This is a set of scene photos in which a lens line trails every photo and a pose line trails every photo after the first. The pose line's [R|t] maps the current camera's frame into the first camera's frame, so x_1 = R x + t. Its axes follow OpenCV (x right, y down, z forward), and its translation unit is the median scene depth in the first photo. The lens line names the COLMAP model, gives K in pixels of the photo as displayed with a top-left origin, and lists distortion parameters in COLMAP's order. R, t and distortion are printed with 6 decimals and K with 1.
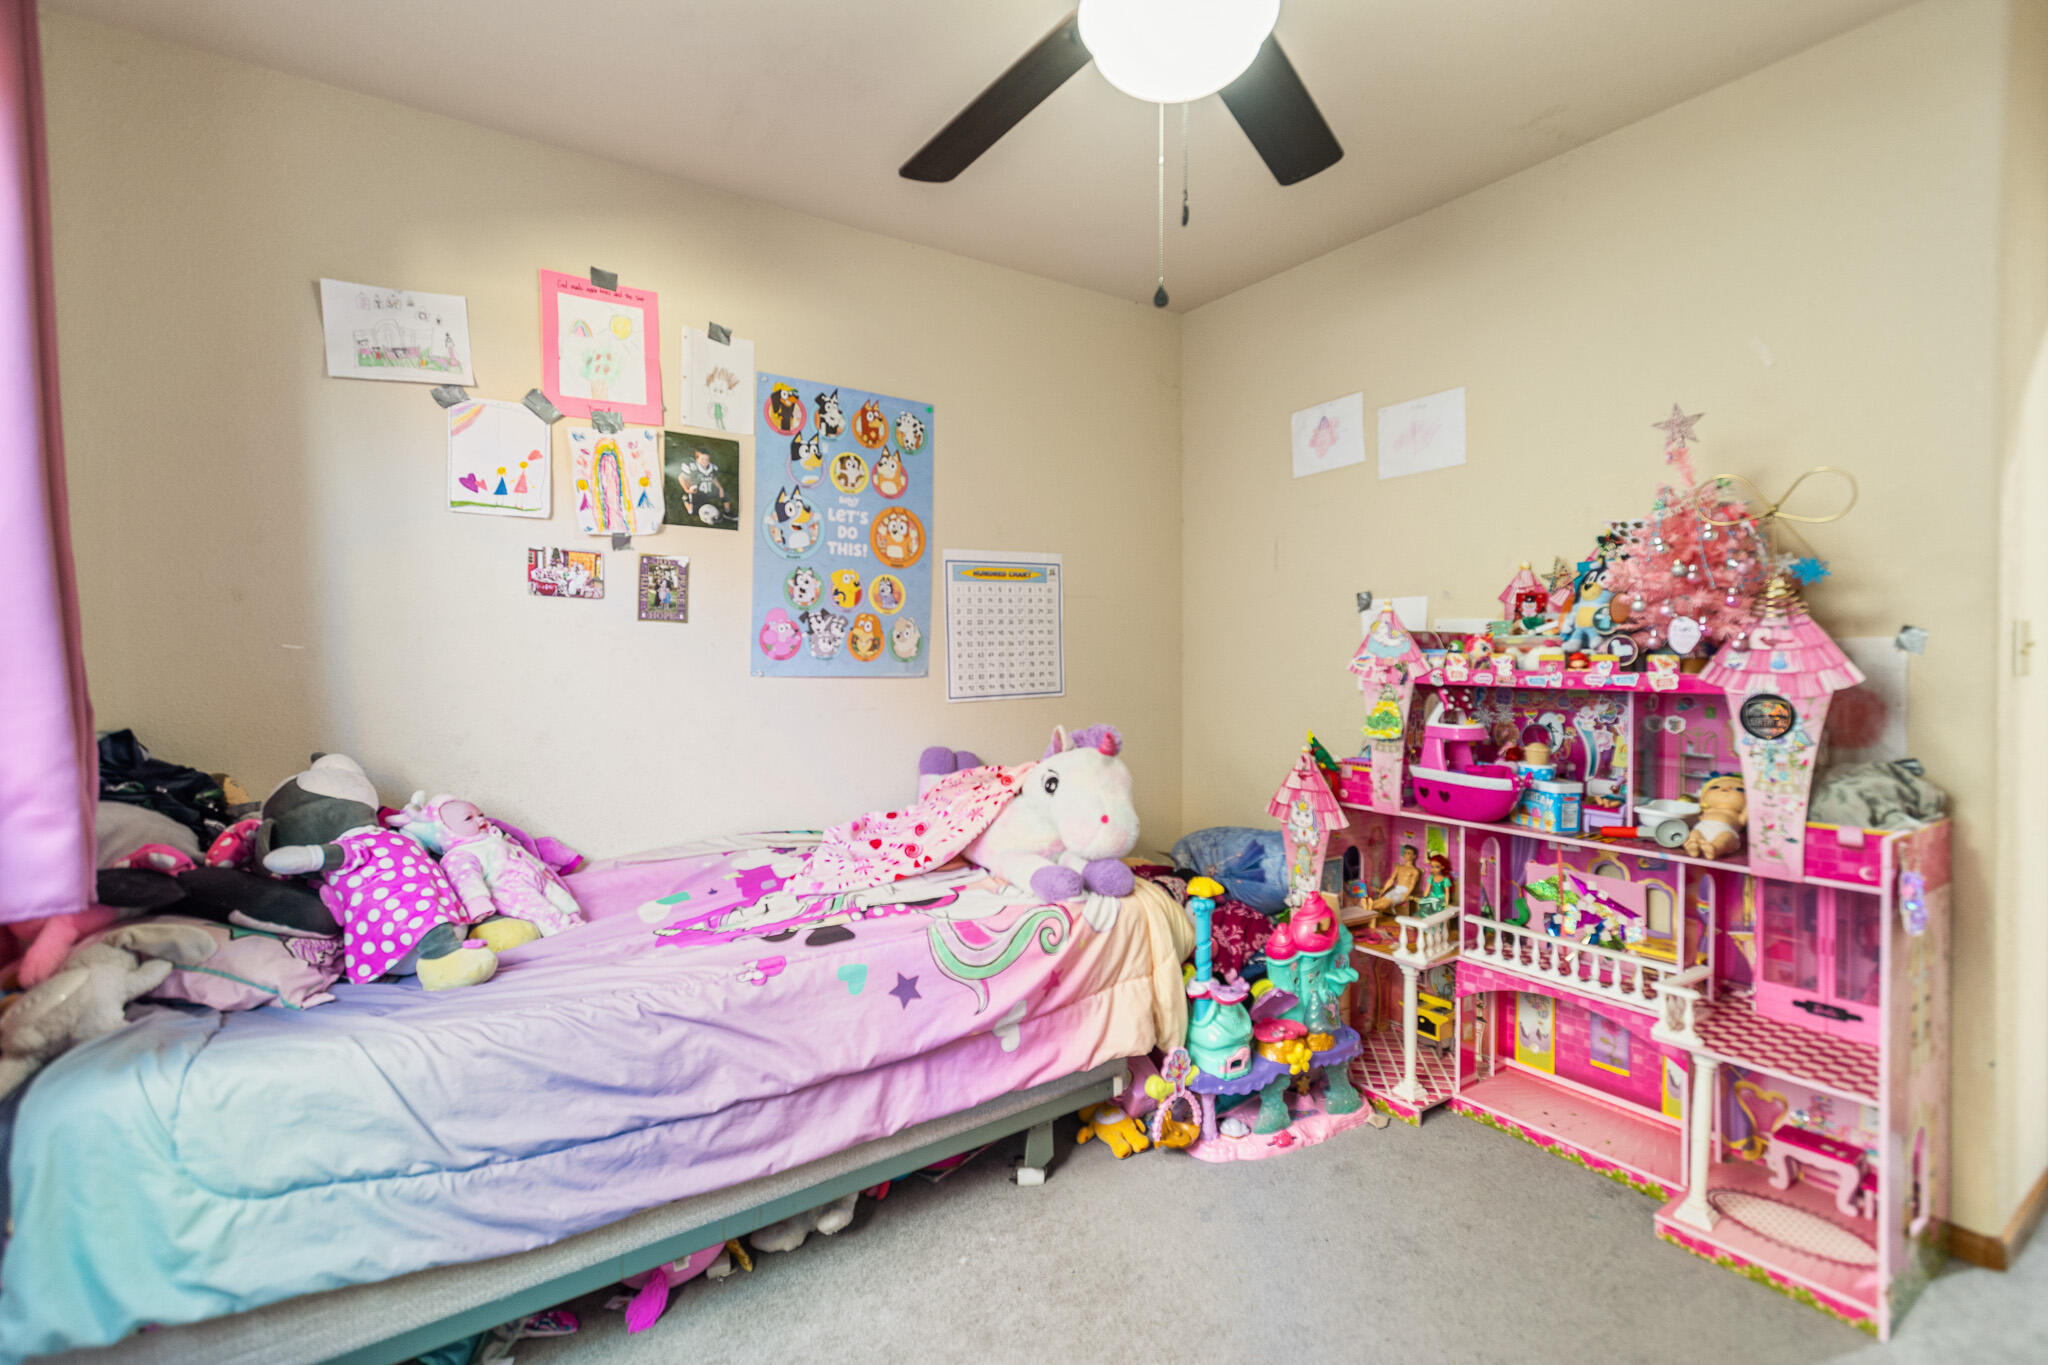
lens RADIAL K [[938.4, 0, 1031.9], [0, 938.4, 670.2], [0, 0, 1]] dist [0.004173, 0.000090]
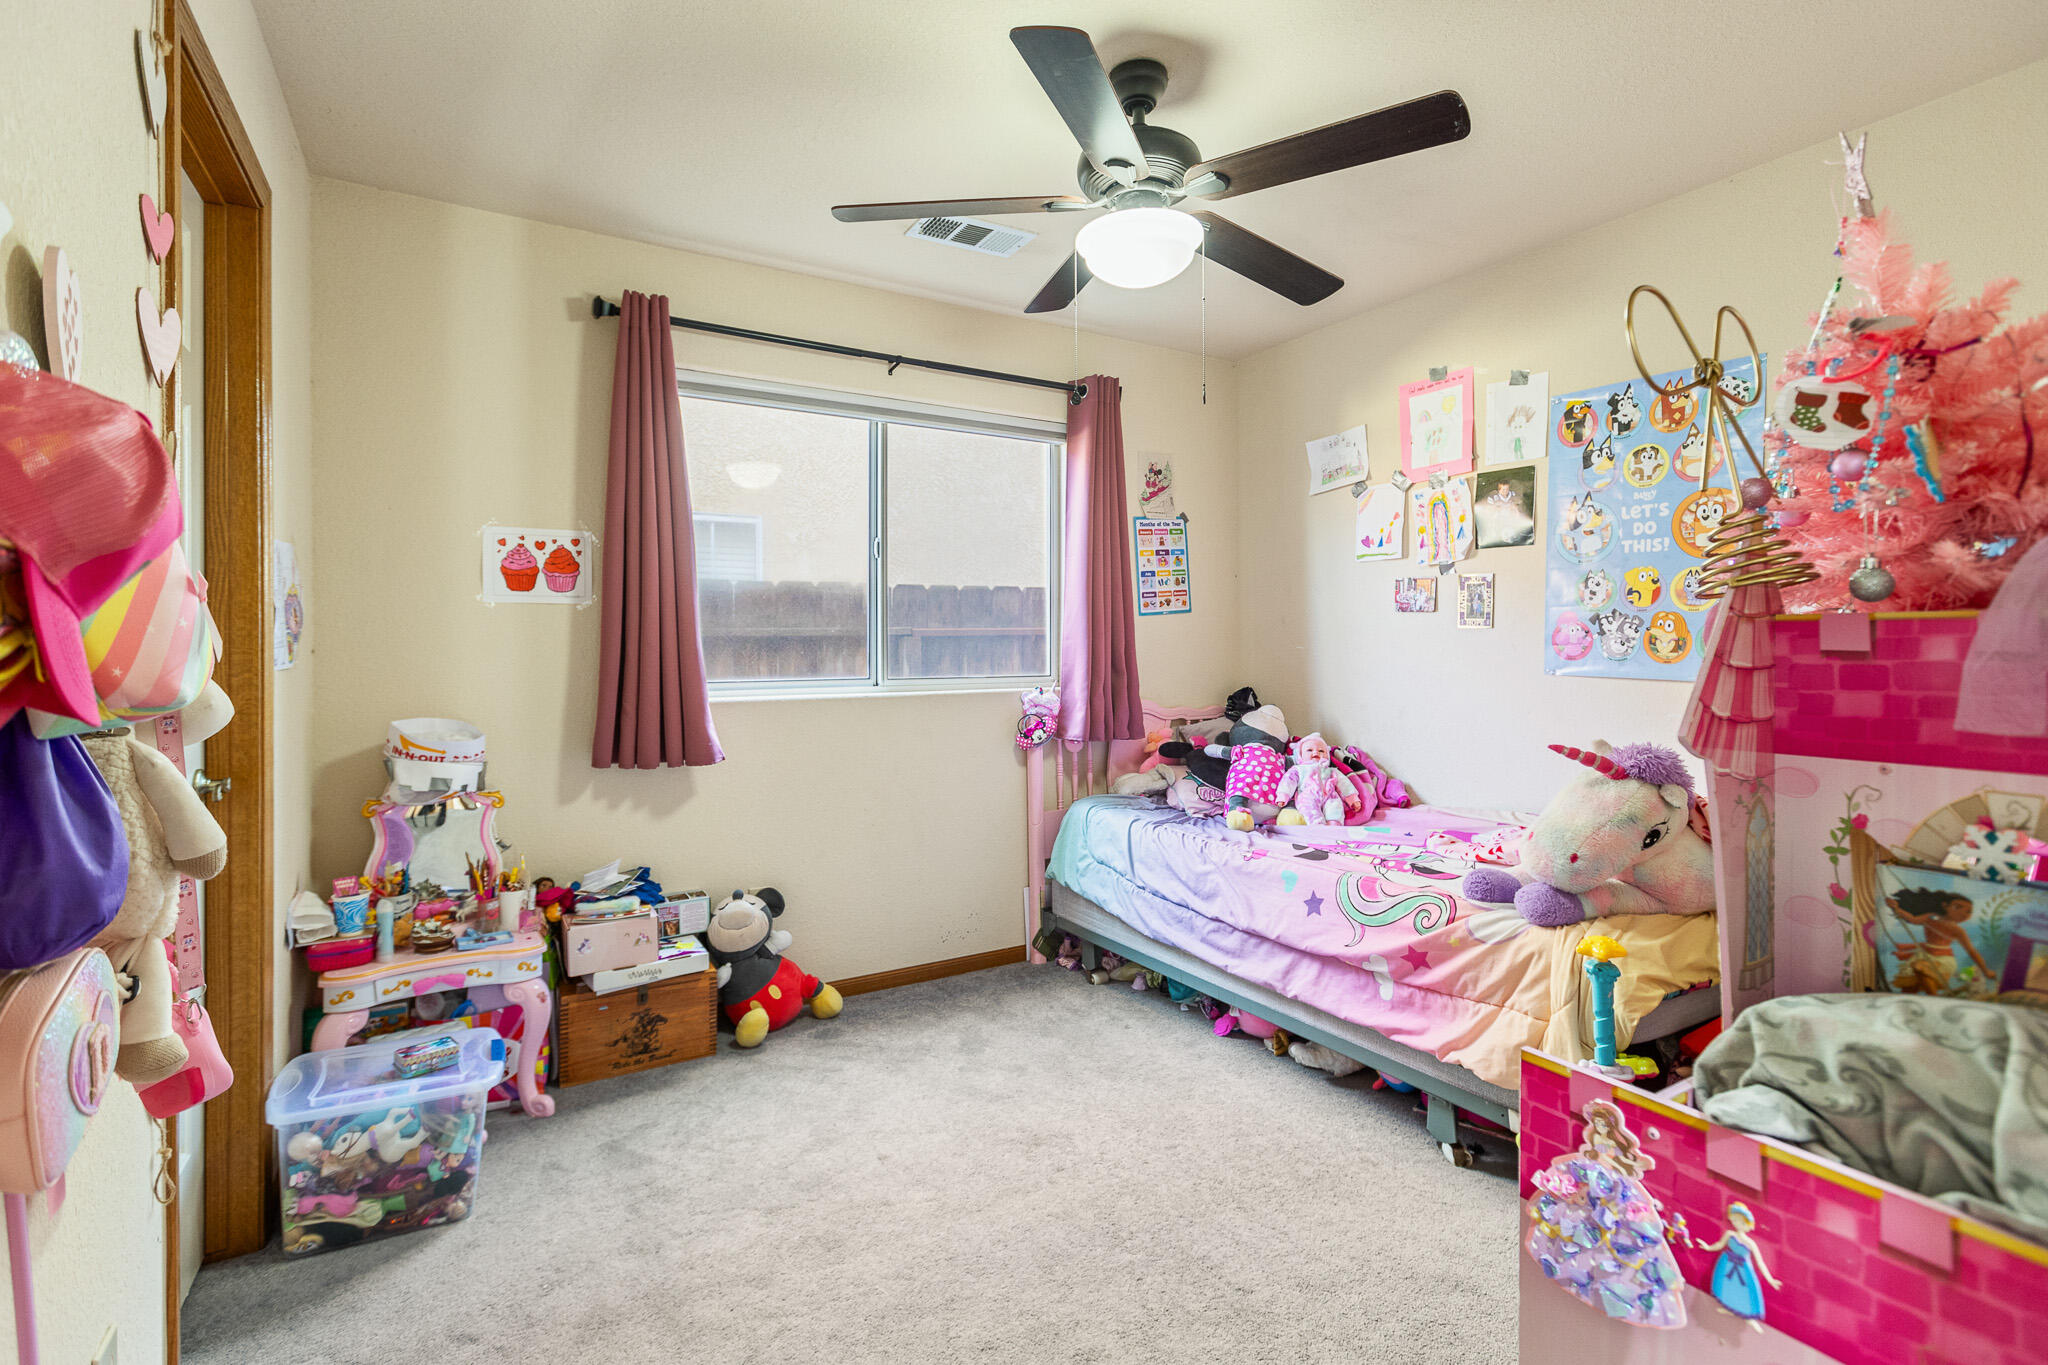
lens RADIAL K [[938.4, 0, 1031.8], [0, 938.4, 669.9], [0, 0, 1]] dist [0.004173, 0.000090]
pose [[-0.056005, 0.028286, -0.998030, 0.836504], [-0.020048, 0.999365, 0.029449, -0.018917], [0.998229, 0.021658, -0.055403, 0.454337]]
